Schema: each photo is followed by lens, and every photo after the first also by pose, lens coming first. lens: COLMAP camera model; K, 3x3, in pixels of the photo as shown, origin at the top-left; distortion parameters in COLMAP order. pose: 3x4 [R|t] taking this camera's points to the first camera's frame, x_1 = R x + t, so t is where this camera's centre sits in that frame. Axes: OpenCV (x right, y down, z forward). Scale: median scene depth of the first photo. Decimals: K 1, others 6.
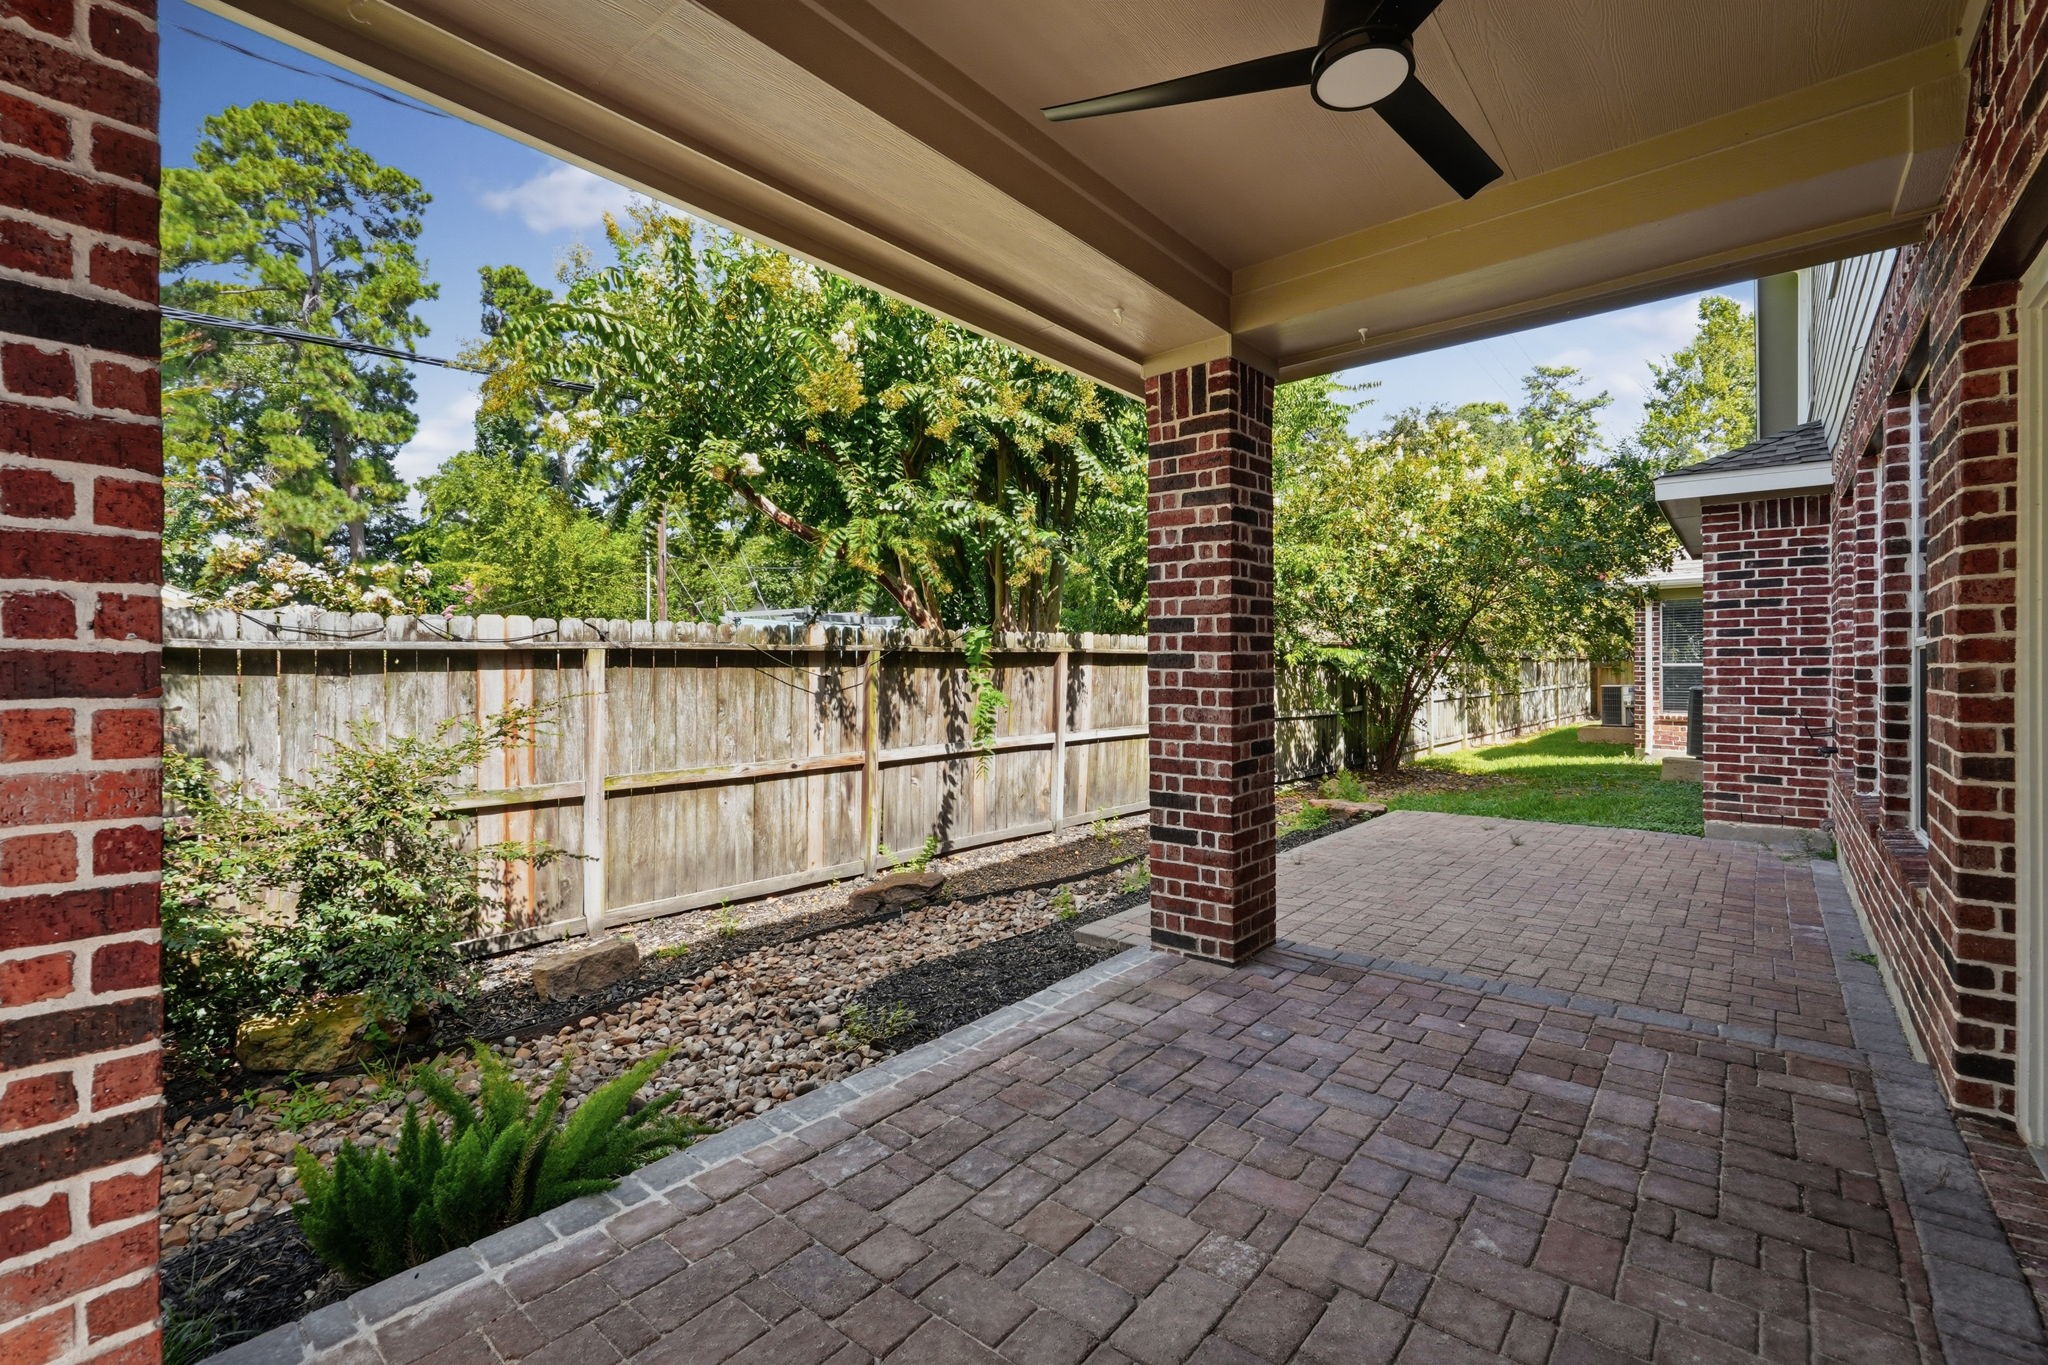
lens RADIAL K [[881.7, 0, 1017.8], [0, 881.7, 668.0], [0, 0, 1]] dist [-0.014954, 0.006239]
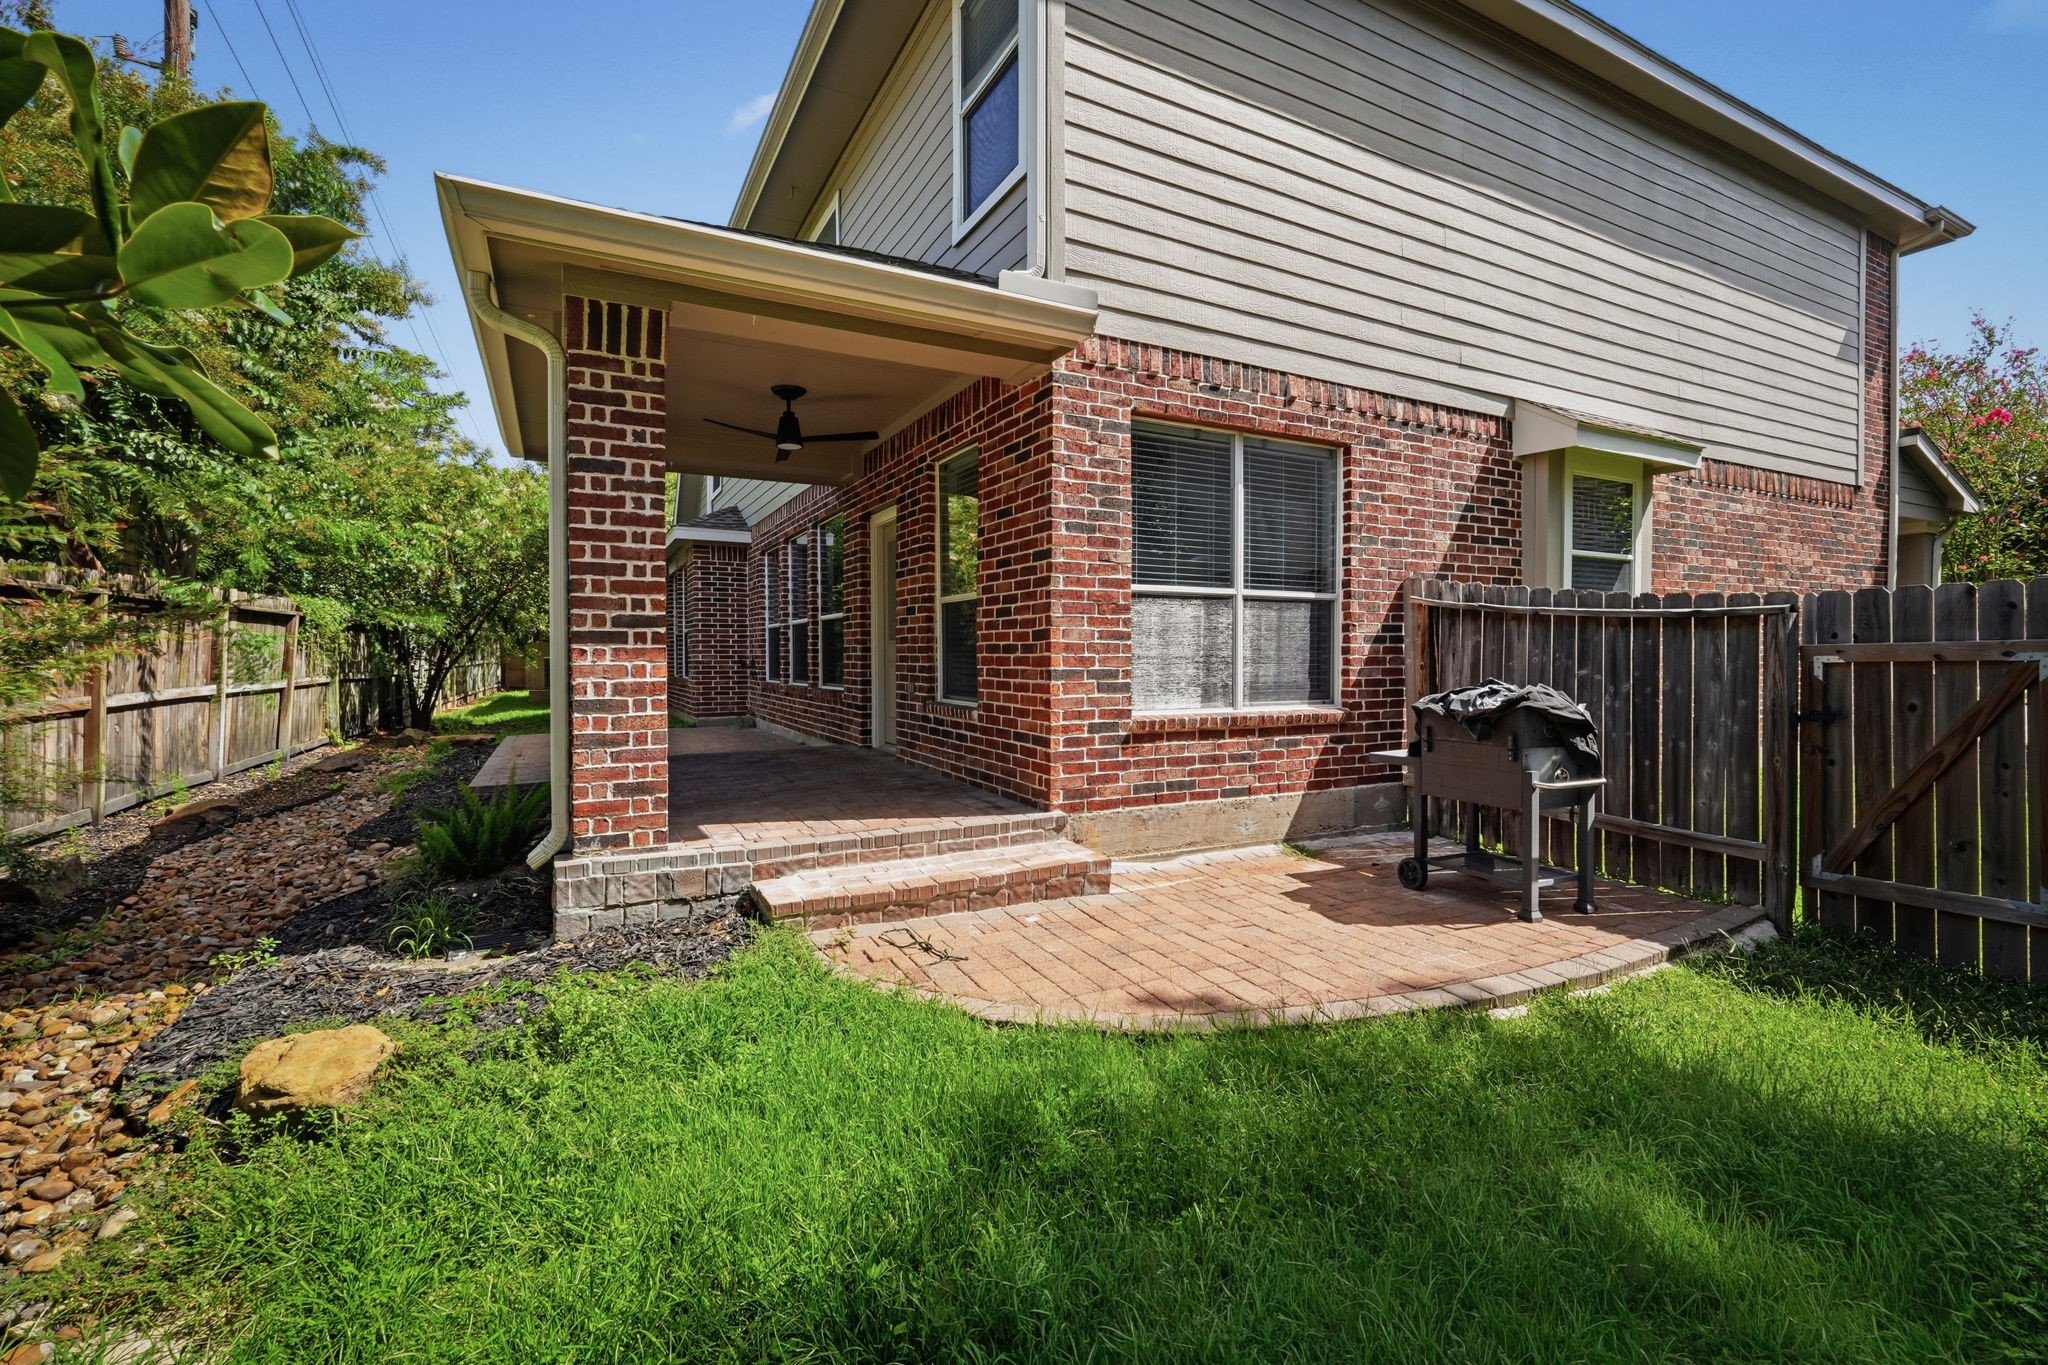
lens RADIAL K [[881.7, 0, 1017.8], [0, 881.7, 668.0], [0, 0, 1]] dist [-0.014954, 0.006239]
pose [[0.377643, -0.011358, 0.925882, -0.682727], [-0.000473, 0.999922, 0.012459, 0.049871], [-0.925951, -0.005143, 0.377608, -0.320611]]
